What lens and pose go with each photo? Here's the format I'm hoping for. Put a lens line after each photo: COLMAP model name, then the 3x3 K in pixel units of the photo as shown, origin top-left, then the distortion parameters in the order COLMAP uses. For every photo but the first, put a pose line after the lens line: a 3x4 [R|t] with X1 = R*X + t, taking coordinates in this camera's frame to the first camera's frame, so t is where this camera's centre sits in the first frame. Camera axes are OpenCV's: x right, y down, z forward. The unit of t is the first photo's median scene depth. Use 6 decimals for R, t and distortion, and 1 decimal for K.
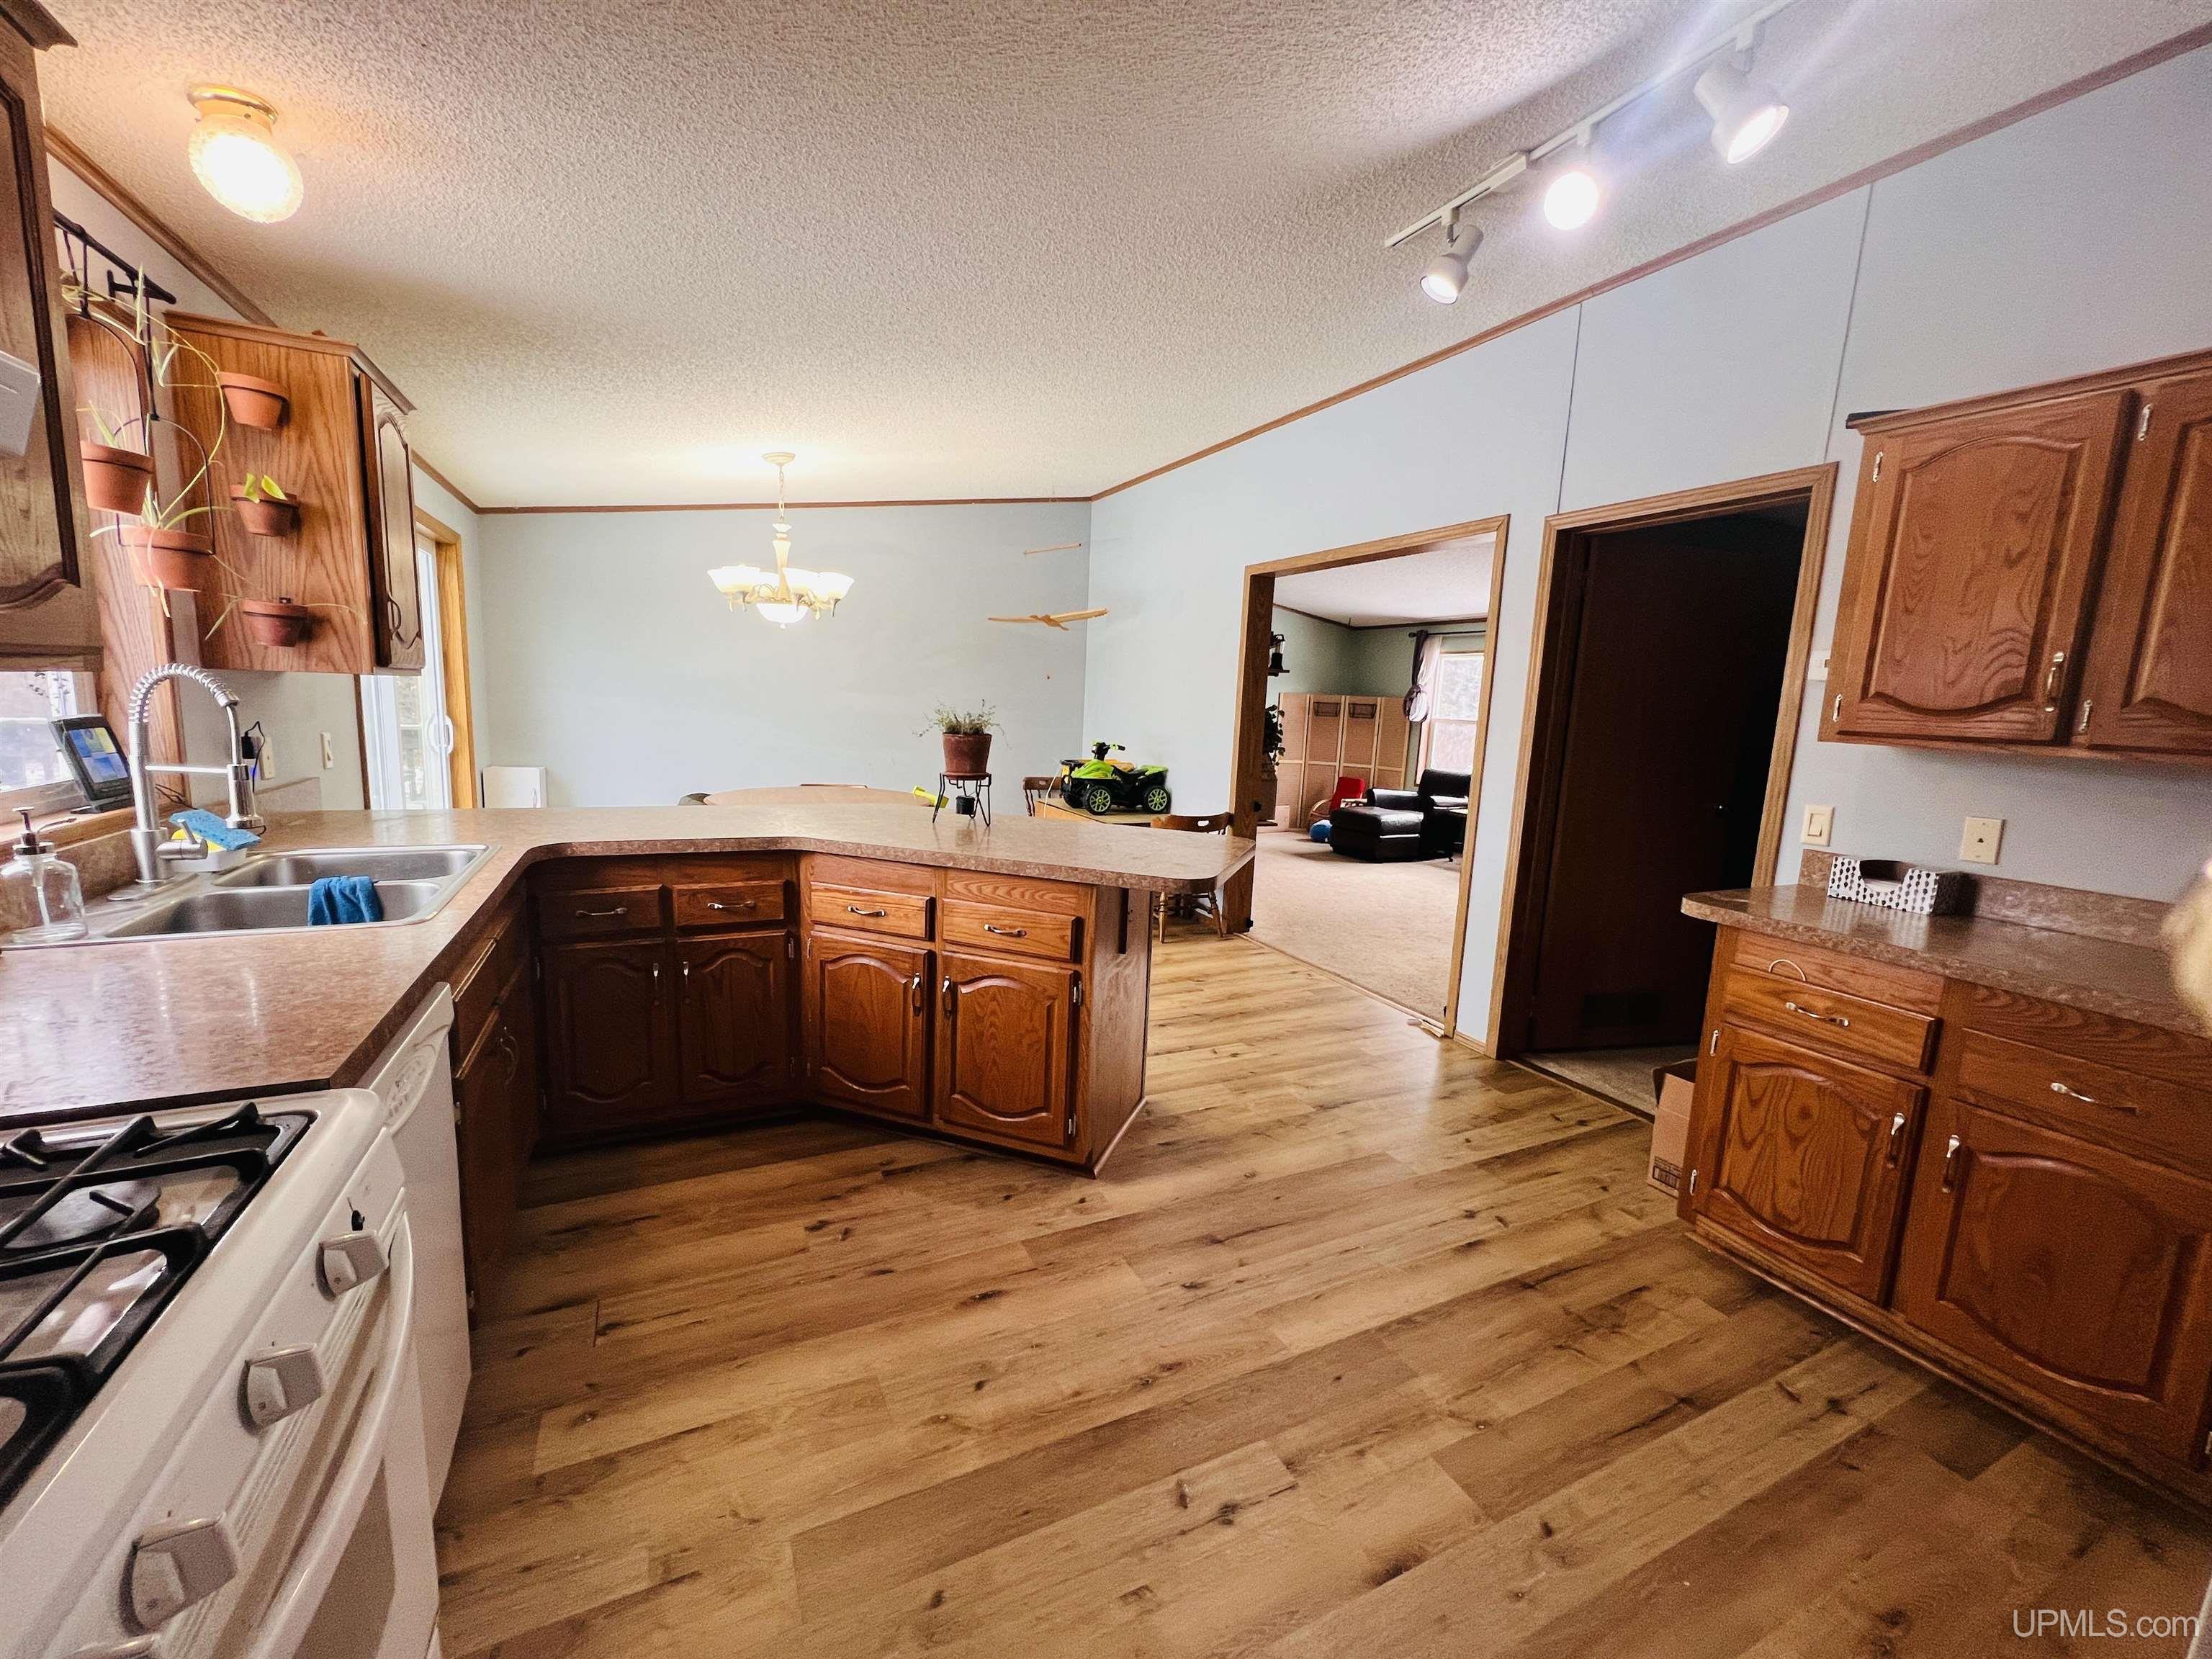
lens RADIAL K [[887.5, 0, 1112.6], [0, 887.5, 835.4], [0, 0, 1]] dist [0.003884, -0.000128]
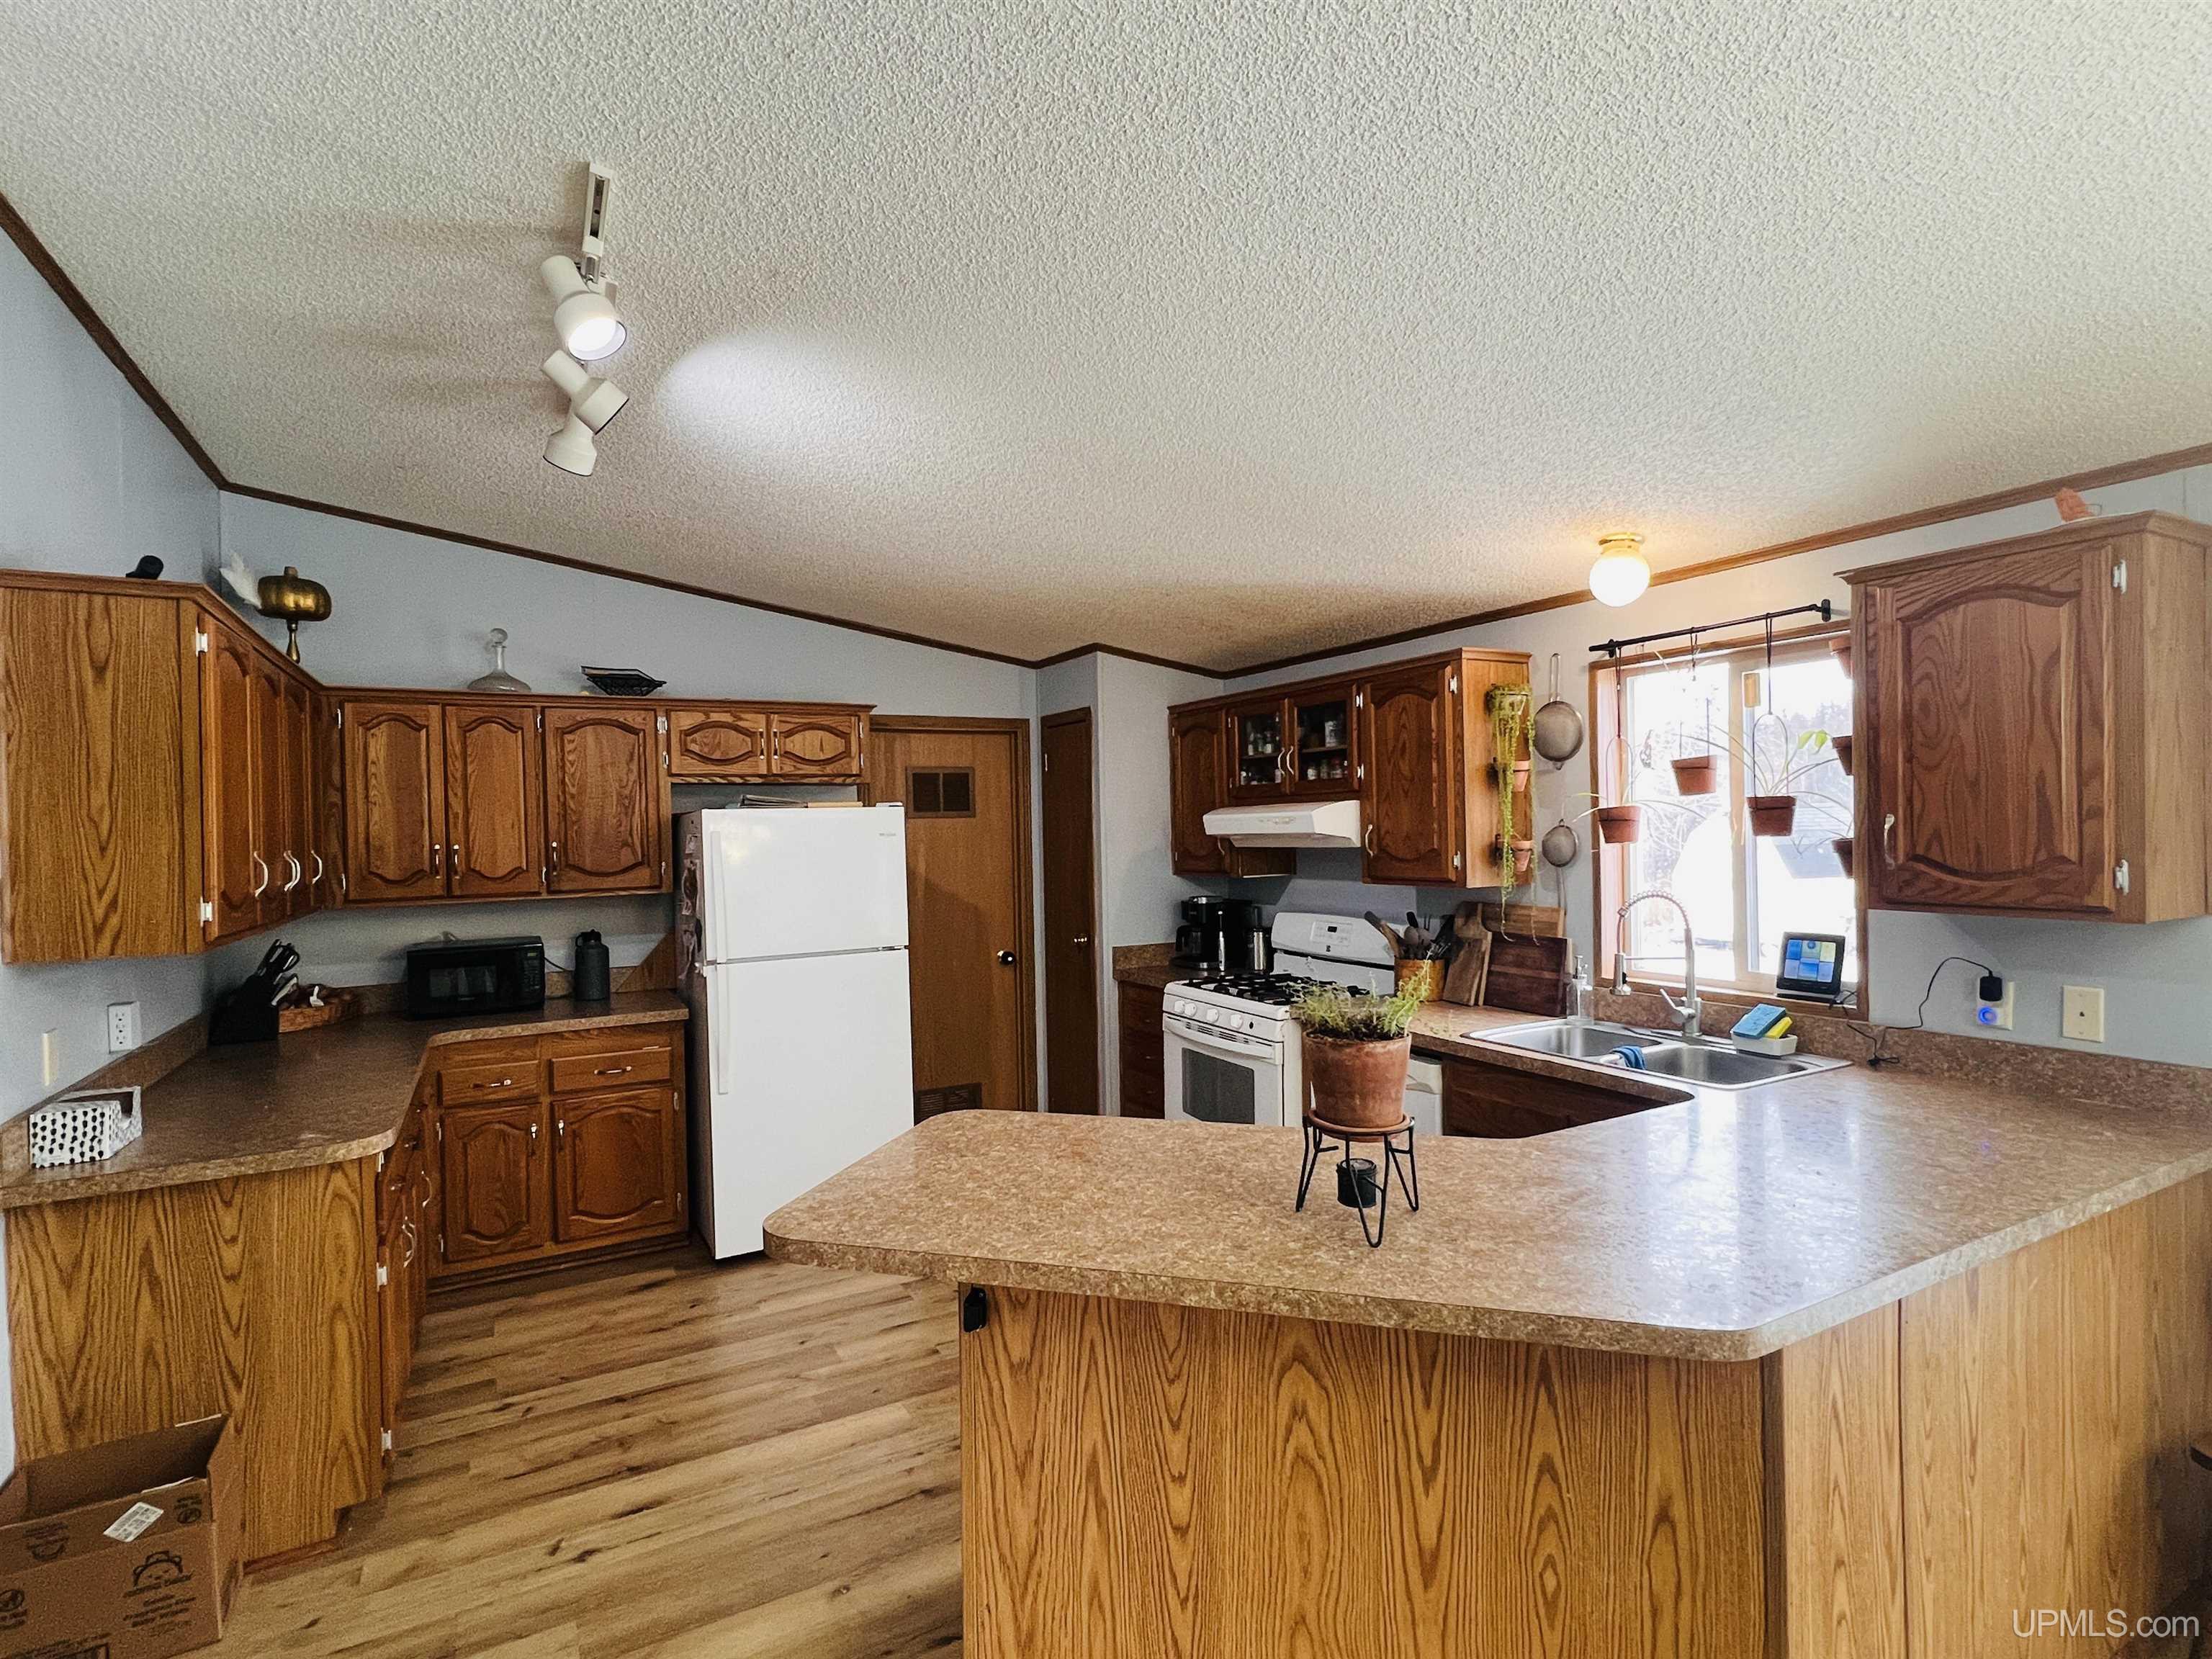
lens RADIAL K [[1098.3, 0, 1109.4], [0, 1098.3, 828.1], [0, 0, 1]] dist [0.001829, 0.000017]
pose [[-0.999009, -0.020402, -0.039545, -0.005092], [-0.026778, 0.985406, 0.168103, -0.166540], [0.035539, 0.168995, -0.984976, 0.801800]]
